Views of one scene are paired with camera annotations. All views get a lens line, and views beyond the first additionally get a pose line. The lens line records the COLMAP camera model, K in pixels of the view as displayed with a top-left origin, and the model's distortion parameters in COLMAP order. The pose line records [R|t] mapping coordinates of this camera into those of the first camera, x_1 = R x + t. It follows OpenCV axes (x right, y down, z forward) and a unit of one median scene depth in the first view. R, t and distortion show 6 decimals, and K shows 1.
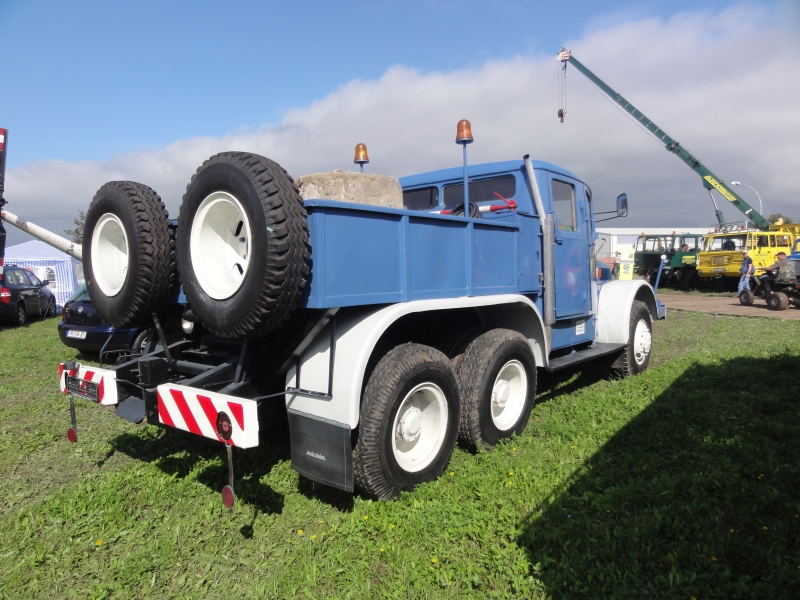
lens RADIAL K [[570.8, 0, 400.0], [0, 570.8, 300.0], [0, 0, 1]] dist [0.003020, 0.000799]
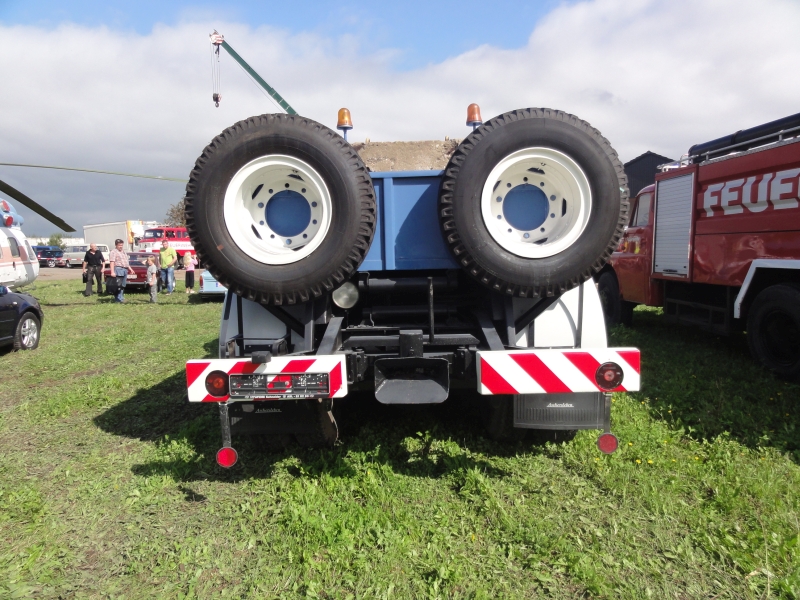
lens RADIAL K [[570.8, 0, 400.0], [0, 570.8, 300.0], [0, 0, 1]] dist [0.003020, 0.000799]
pose [[0.769283, -0.051513, 0.636829, -0.743696], [0.040779, 0.998671, 0.031522, 0.020124], [-0.637606, 0.001719, 0.770361, 0.259322]]
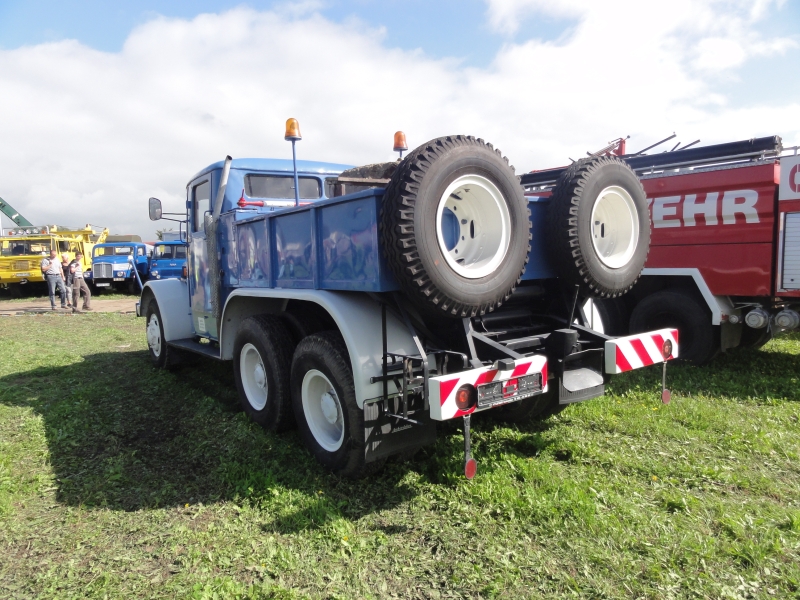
lens RADIAL K [[564.3, 0, 400.0], [0, 564.3, 300.0], [0, 0, 1]] dist [0.001921, 0.000955]
pose [[0.215888, -0.060335, 0.974552, -1.118474], [0.078640, 0.995921, 0.044237, -0.016562], [-0.973246, 0.067089, 0.219752, 0.795491]]
